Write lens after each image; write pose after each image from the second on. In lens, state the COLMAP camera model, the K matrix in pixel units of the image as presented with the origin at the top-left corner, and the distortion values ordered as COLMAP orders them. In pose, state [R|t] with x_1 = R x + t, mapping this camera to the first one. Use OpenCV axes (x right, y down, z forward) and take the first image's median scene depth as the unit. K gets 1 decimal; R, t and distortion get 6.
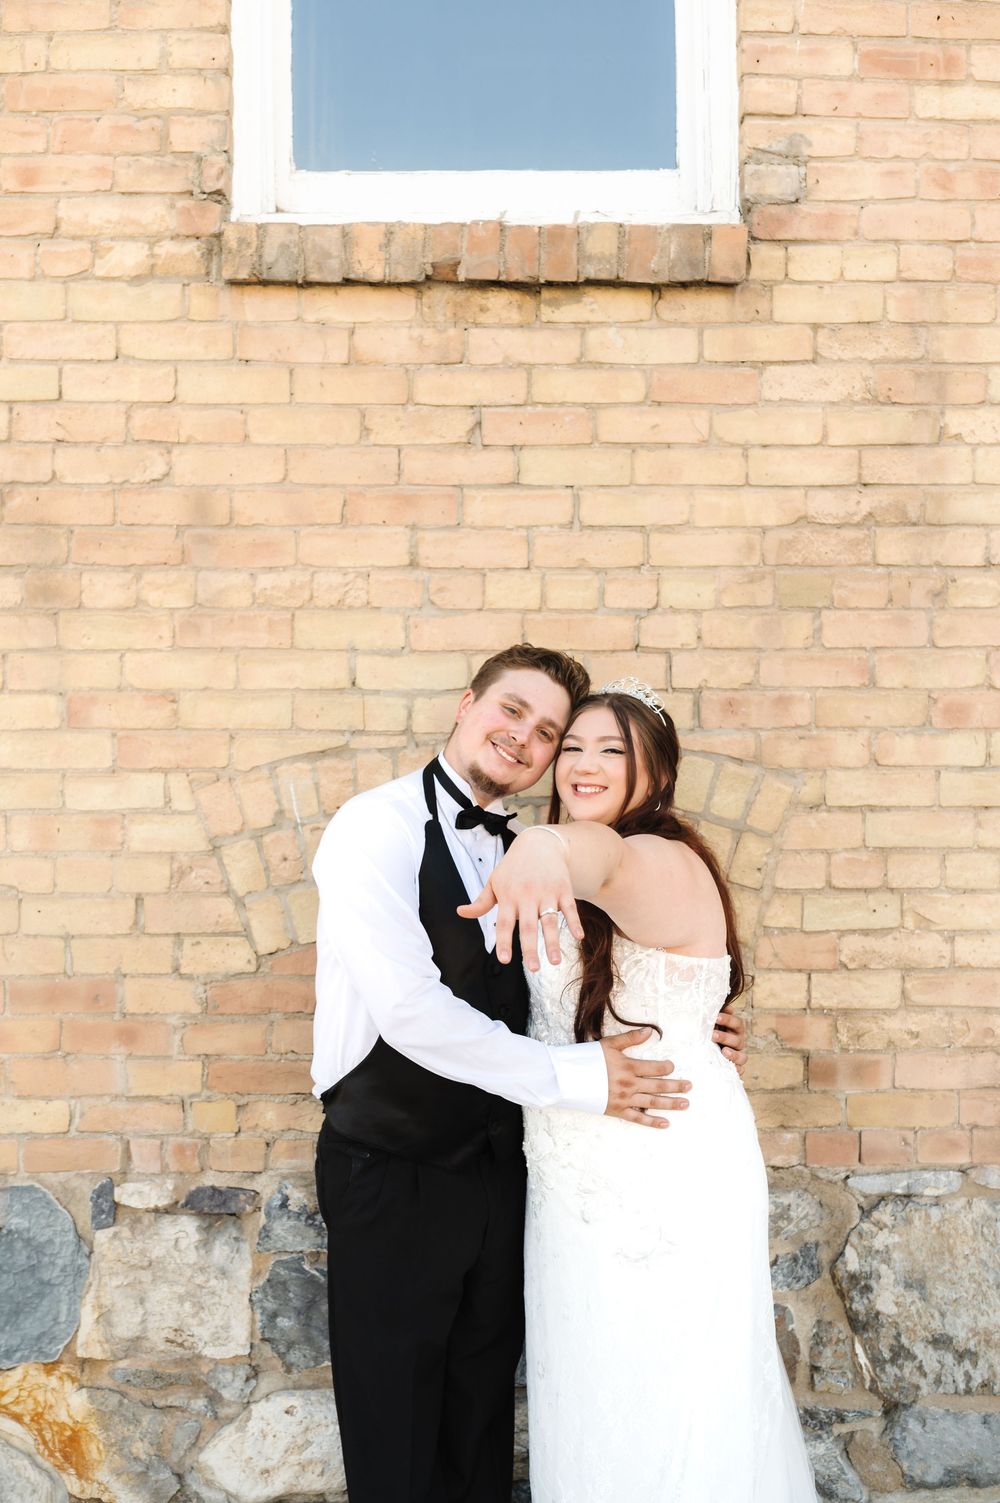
lens RADIAL K [[1446.3, 0, 506.7], [0, 1446.3, 748.7], [0, 0, 1]] dist [-0.032562, 0.000000]
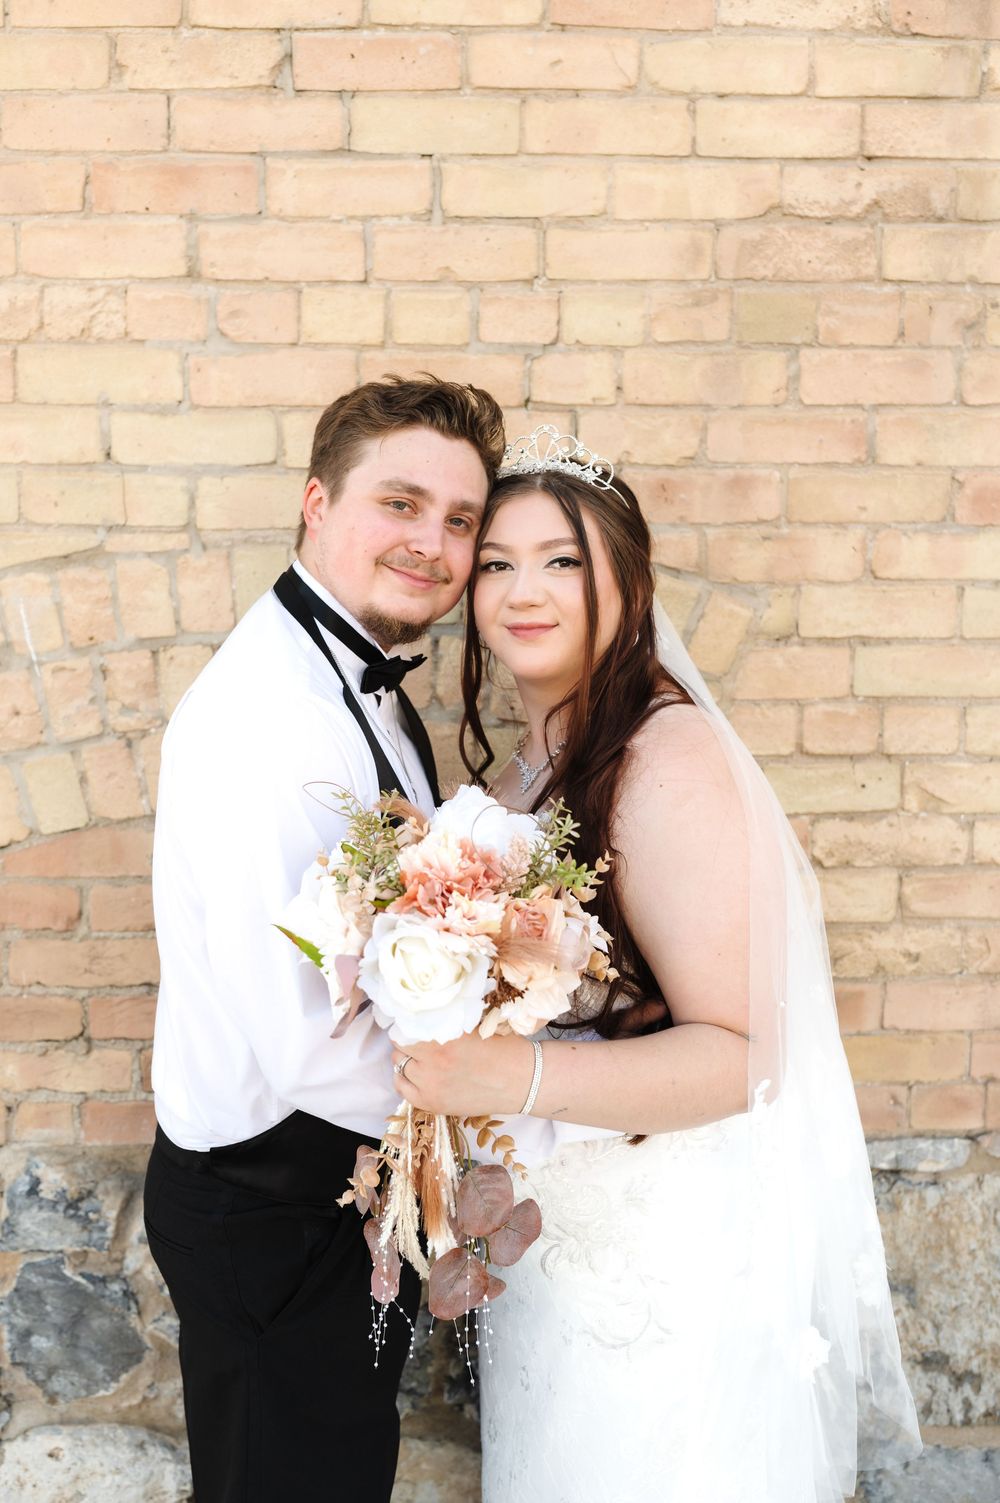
lens RADIAL K [[1446.3, 0, 485.3], [0, 1446.3, 713.2], [0, 0, 1]] dist [-0.032562, 0.000000]
pose [[0.999718, -0.000002, 0.023730, 0.054533], [-0.002709, 0.993454, 0.114204, -0.002787], [-0.023575, -0.114236, 0.993174, 0.312774]]
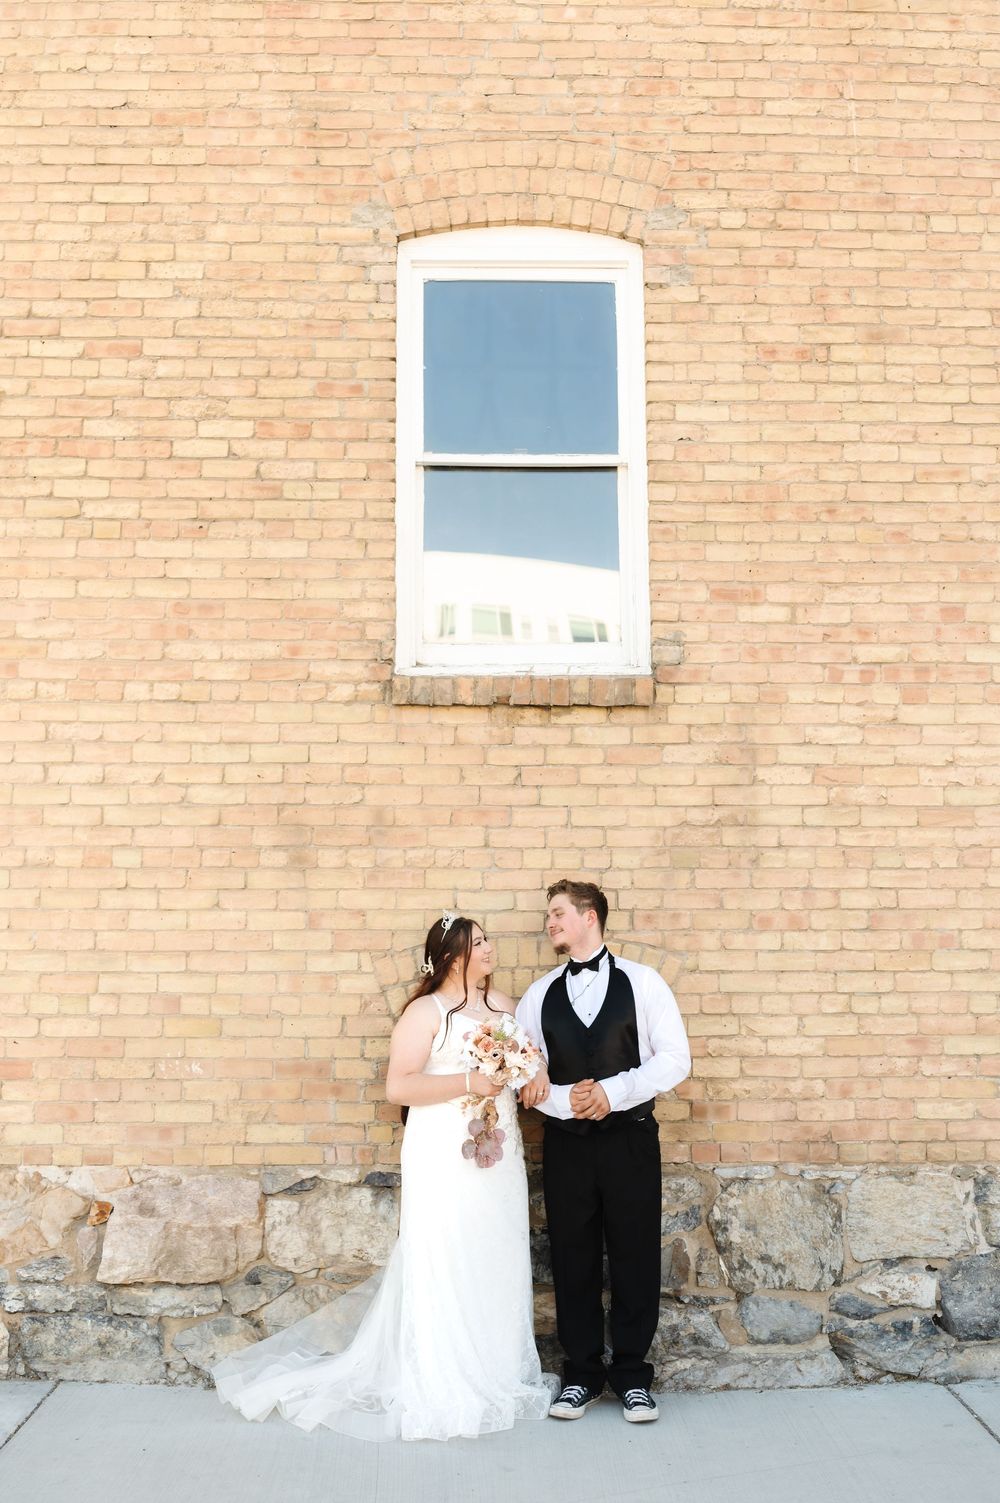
lens RADIAL K [[1446.3, 0, 493.3], [0, 1446.3, 746.5], [0, 0, 1]] dist [-0.032562, 0.000000]
pose [[0.999996, 0.002435, 0.001347, -0.058079], [-0.002236, 0.991284, -0.131724, -0.002262], [-0.001656, 0.131721, 0.991286, -0.963855]]
